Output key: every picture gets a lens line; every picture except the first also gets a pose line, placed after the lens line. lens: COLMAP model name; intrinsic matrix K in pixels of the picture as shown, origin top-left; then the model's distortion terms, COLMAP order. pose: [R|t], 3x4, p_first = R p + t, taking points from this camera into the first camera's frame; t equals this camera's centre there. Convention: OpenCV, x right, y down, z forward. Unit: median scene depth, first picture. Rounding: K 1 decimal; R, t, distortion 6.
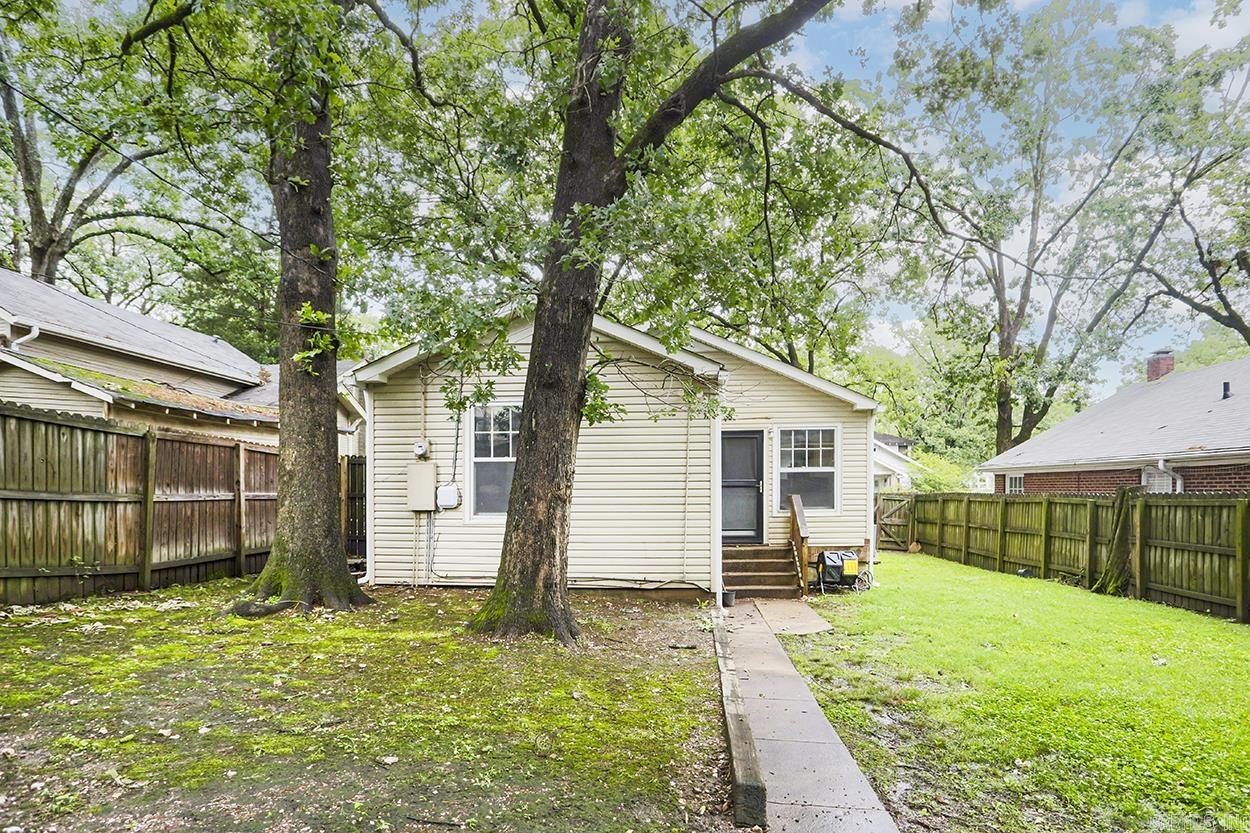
lens RADIAL K [[713.0, 0, 608.9], [0, 713.0, 495.3], [0, 0, 1]] dist [-0.029252, 0.000474]
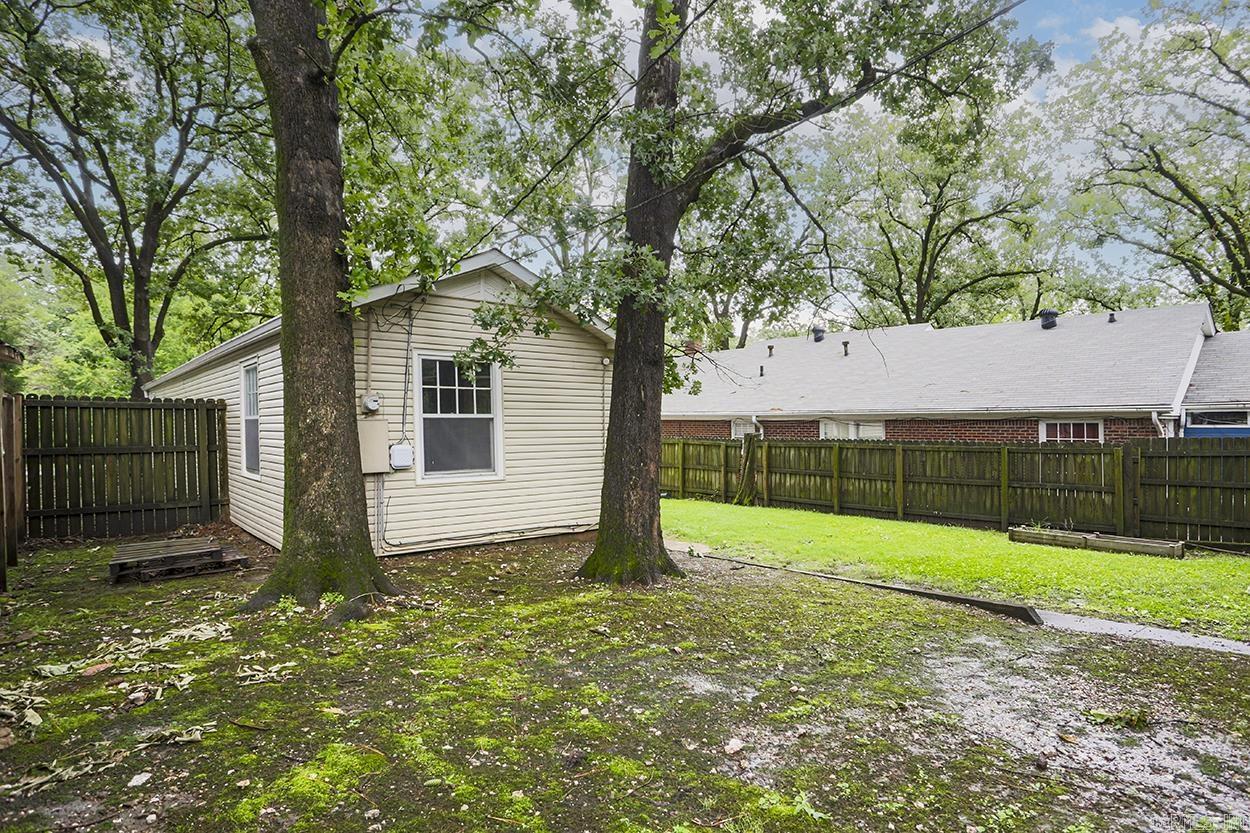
lens RADIAL K [[713.0, 0, 620.9], [0, 713.0, 421.9], [0, 0, 1]] dist [-0.029252, 0.000474]
pose [[0.687171, 0.002246, 0.726492, -0.685466], [0.003325, 0.999975, -0.006237, -0.035211], [-0.726488, 0.006702, 0.687147, 0.166022]]
